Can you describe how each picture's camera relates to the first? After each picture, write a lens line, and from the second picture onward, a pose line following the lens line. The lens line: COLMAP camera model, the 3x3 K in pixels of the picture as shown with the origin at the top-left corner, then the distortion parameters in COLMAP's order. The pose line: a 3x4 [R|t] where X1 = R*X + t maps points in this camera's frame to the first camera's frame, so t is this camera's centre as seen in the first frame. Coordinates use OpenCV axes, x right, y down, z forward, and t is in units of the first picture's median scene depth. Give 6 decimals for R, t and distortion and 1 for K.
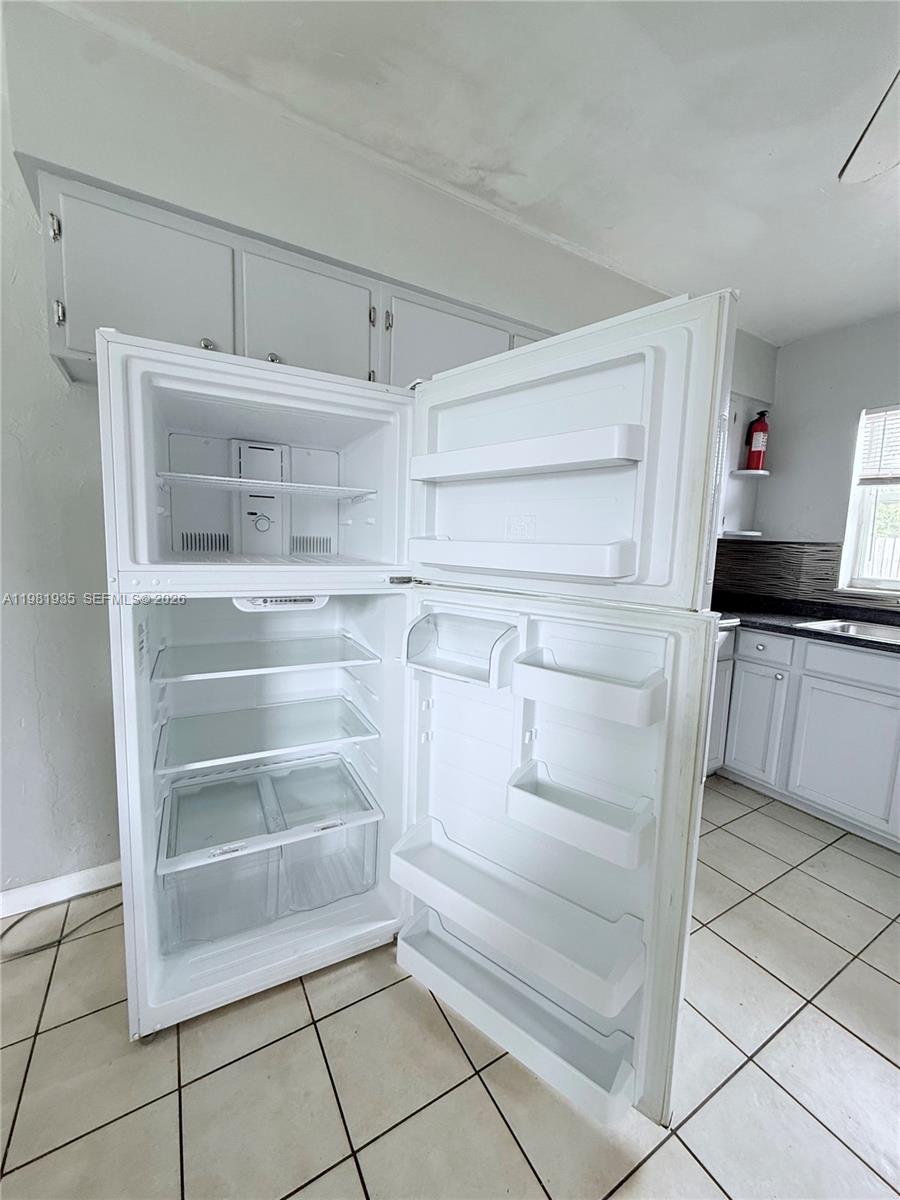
lens RADIAL K [[478.9, 0, 448.3], [0, 478.9, 595.3], [0, 0, 1]] dist [-0.000150, -0.000064]
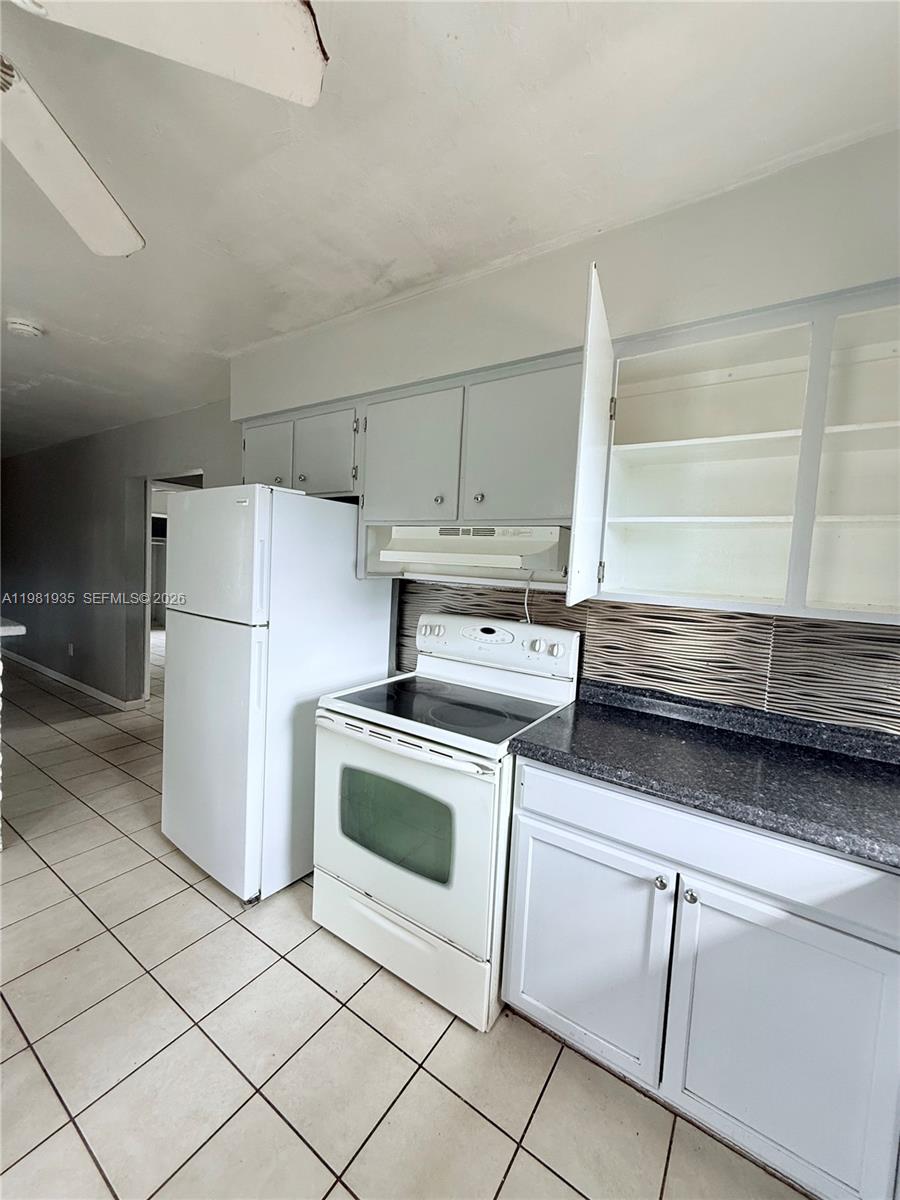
lens RADIAL K [[478.9, 0, 448.3], [0, 478.9, 595.3], [0, 0, 1]] dist [-0.000150, -0.000064]
pose [[0.428564, 0.046479, -0.902315, 0.749769], [-0.140601, 0.989940, -0.015788, -0.089553], [0.892505, 0.133633, 0.430787, 0.467760]]
